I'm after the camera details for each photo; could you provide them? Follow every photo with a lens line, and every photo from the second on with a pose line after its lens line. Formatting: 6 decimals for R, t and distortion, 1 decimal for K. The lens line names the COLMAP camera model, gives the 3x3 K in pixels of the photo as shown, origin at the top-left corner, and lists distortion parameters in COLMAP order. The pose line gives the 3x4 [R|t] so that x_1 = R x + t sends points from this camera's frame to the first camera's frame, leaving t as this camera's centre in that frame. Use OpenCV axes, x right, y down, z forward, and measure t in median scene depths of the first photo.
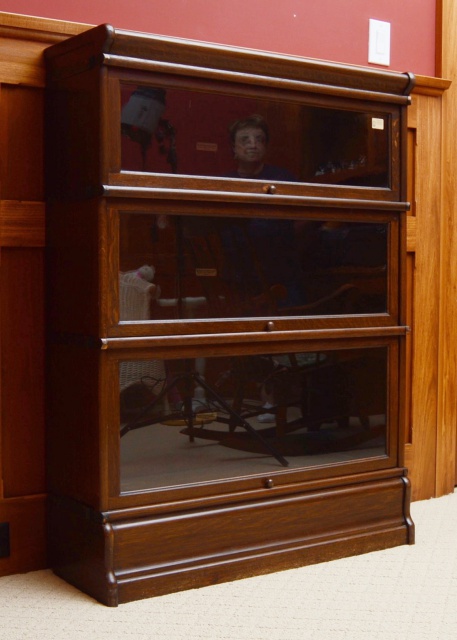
lens RADIAL K [[951.1, 0, 228.5], [0, 951.1, 320.0], [0, 0, 1]] dist [-0.038038, -0.062756]
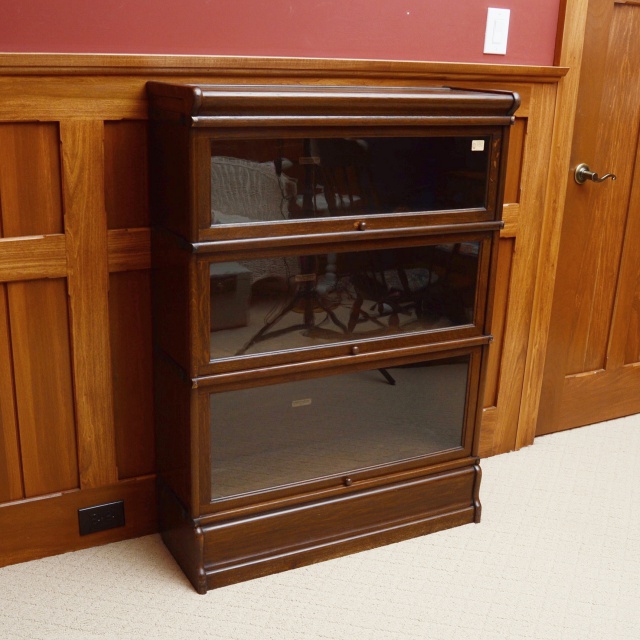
lens RADIAL K [[821.8, 0, 297.4], [0, 821.8, 319.9], [0, 0, 1]] dist [-0.036106, -0.025304]
pose [[0.992249, 0.059340, -0.109186, 0.071993], [-0.030184, 0.967399, 0.251453, -0.237573], [0.120548, -0.246208, 0.961691, 0.091573]]
